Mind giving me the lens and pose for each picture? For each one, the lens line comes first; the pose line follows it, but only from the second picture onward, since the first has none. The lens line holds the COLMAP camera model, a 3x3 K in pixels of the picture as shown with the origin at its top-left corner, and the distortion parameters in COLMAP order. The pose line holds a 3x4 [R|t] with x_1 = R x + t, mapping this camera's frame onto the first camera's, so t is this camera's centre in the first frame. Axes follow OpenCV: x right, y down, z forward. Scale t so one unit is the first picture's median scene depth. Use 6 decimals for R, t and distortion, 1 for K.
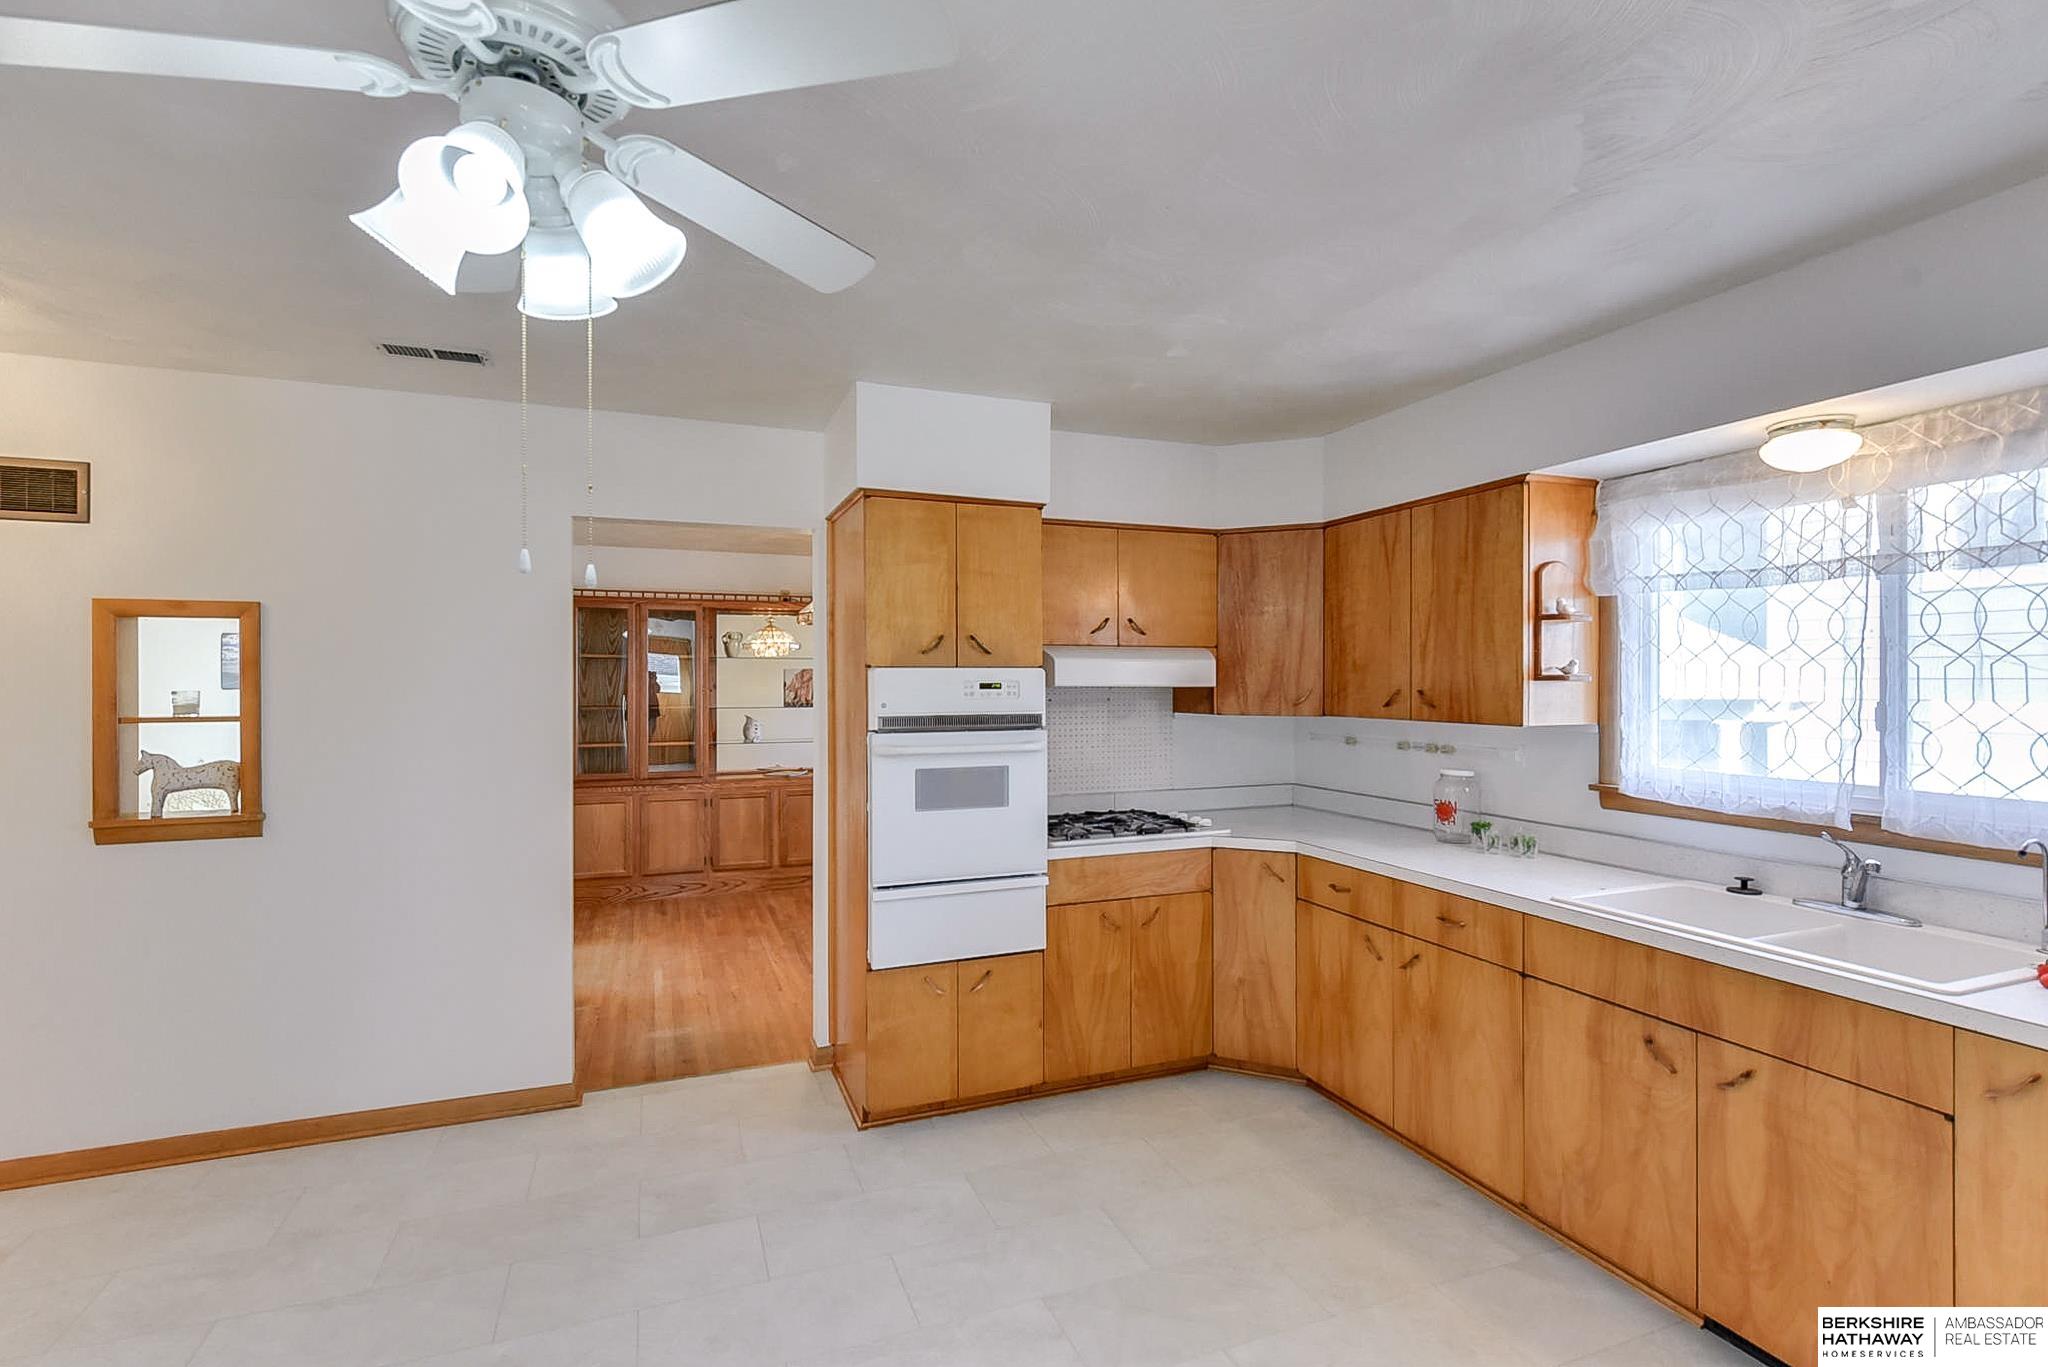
lens RADIAL K [[950.2, 0, 1024.0], [0, 950.2, 683.5], [0, 0, 1]] dist [0.002860, -0.000152]
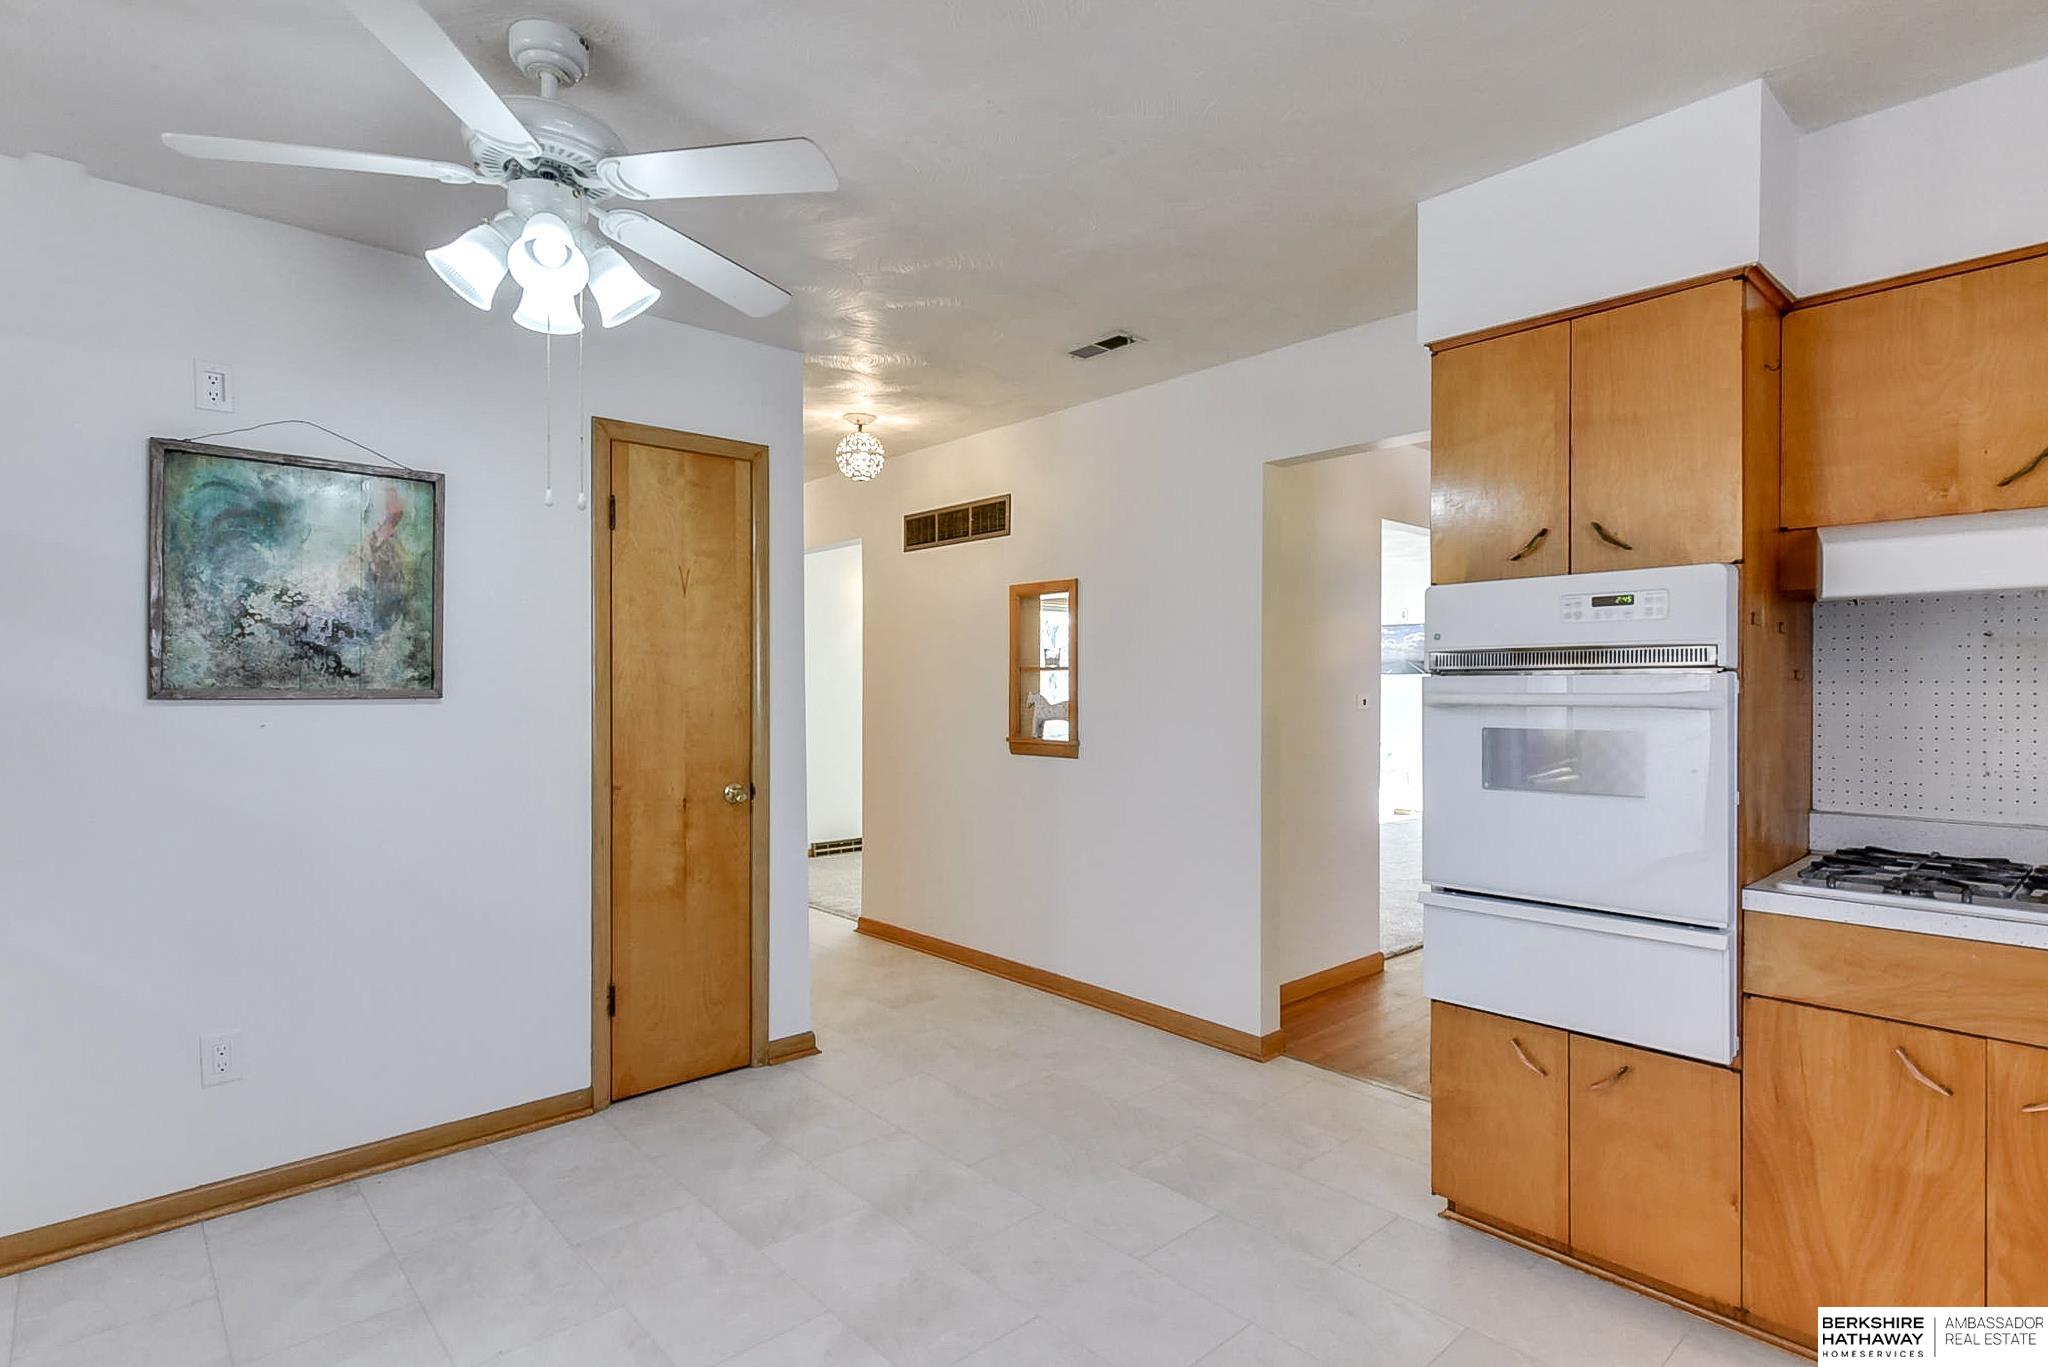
lens RADIAL K [[1015.9, 0, 1016.1], [0, 1015.9, 687.2], [0, 0, 1]] dist [0.001702, 0.000364]
pose [[0.354788, 0.001254, -0.934946, 0.443244], [-0.004692, 0.999989, -0.000439, 0.060785], [0.934935, 0.004543, 0.354790, 0.406160]]
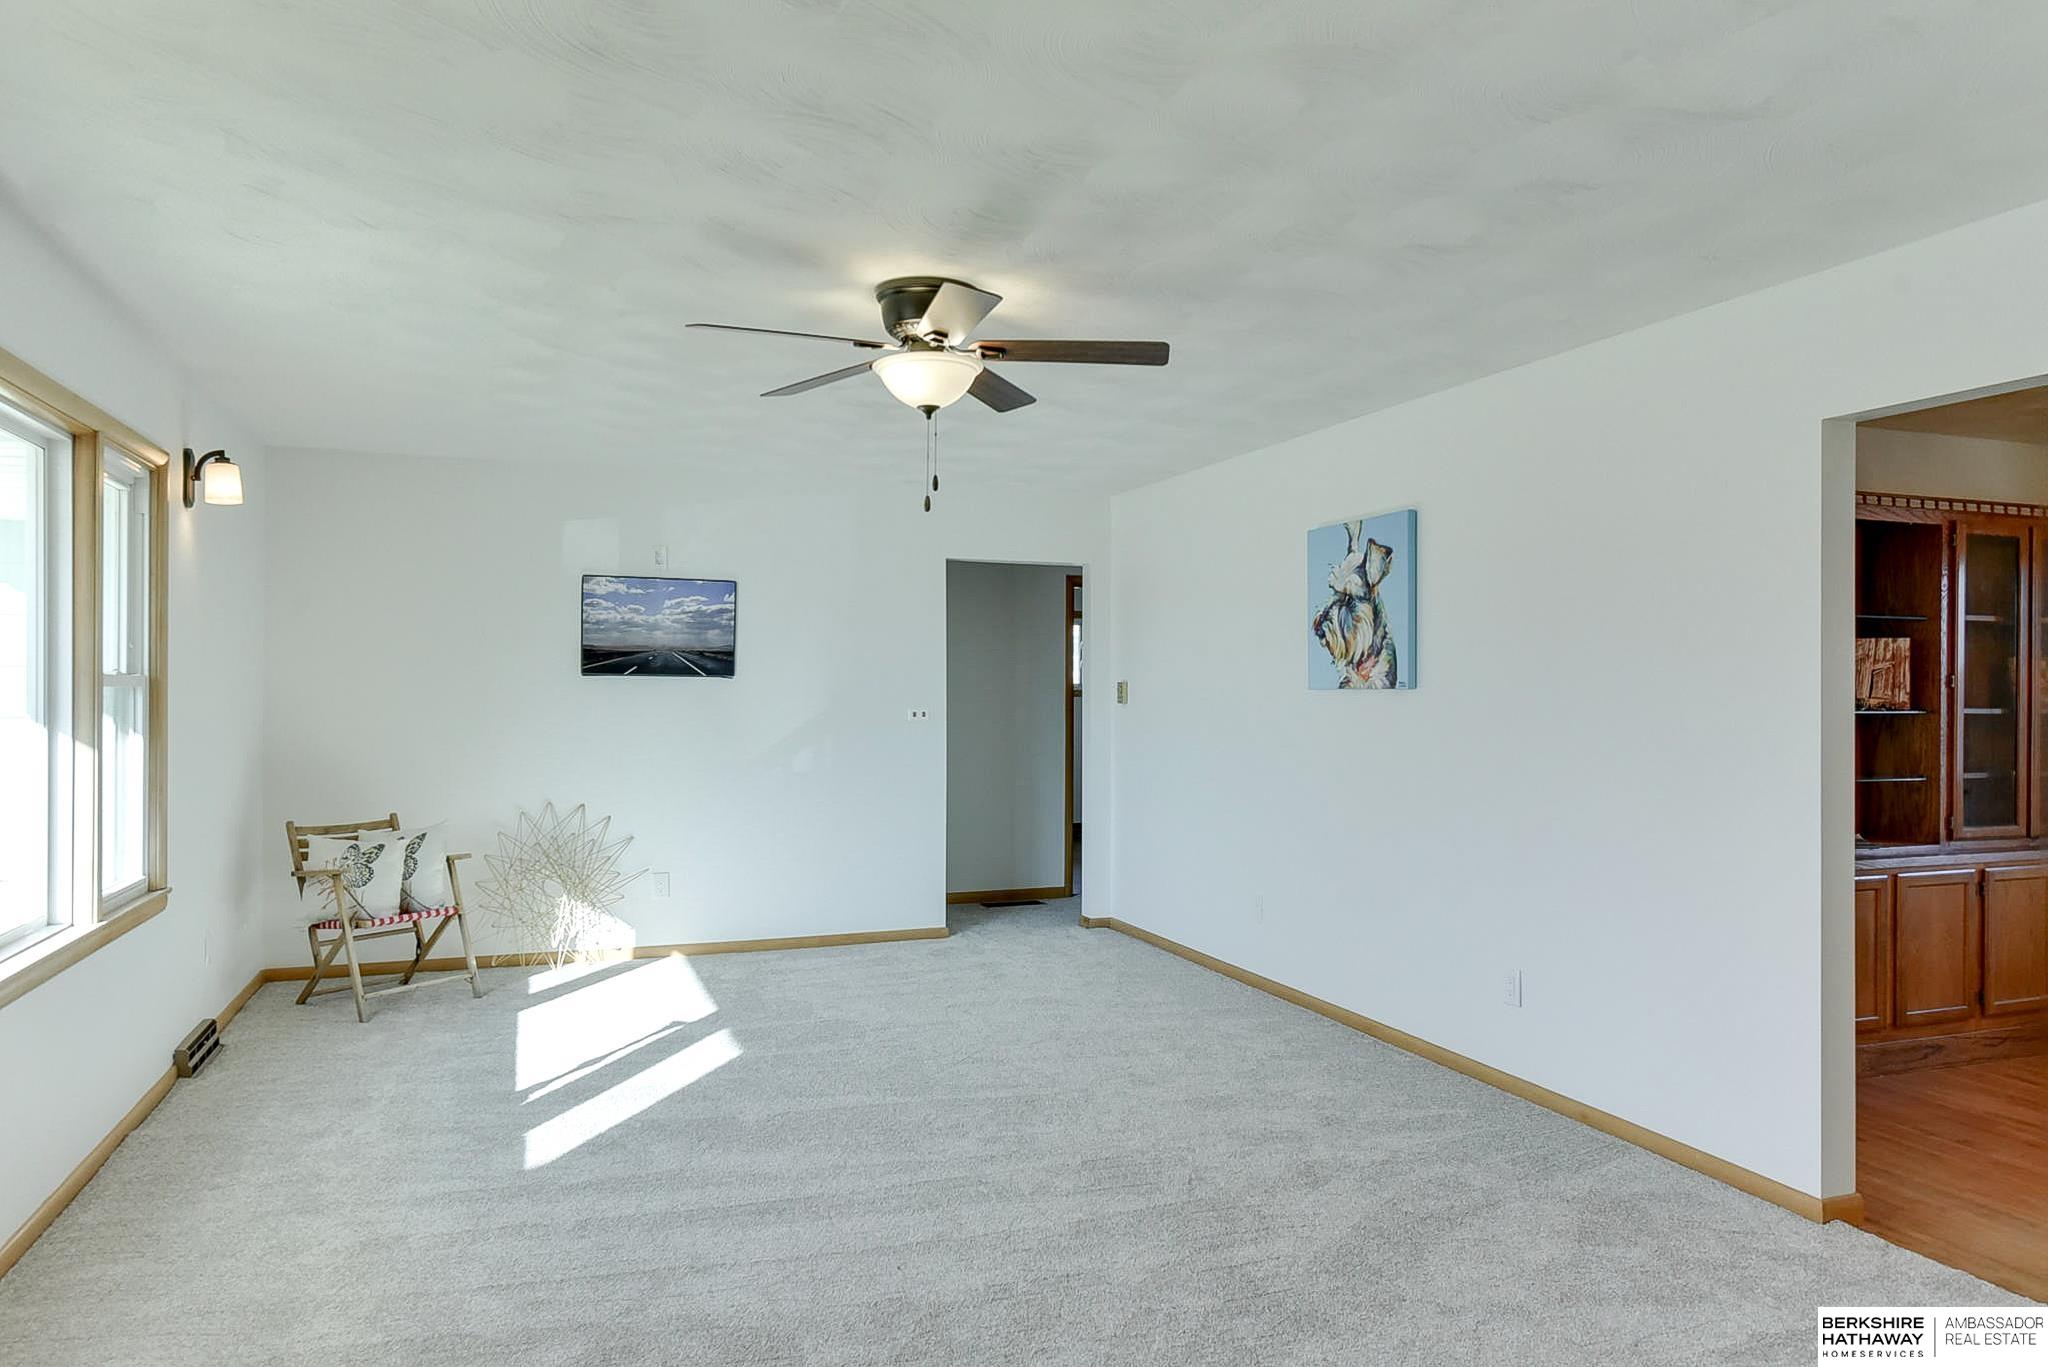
lens RADIAL K [[1313.7, 0, 1017.6], [0, 1313.7, 688.2], [0, 0, 1]] dist [0.005825, -0.000301]
pose [[0.999770, 0.006632, -0.020385, -1.513885], [-0.006733, 0.999966, -0.004865, 0.041033], [0.020352, 0.005001, 0.999780, 0.612541]]
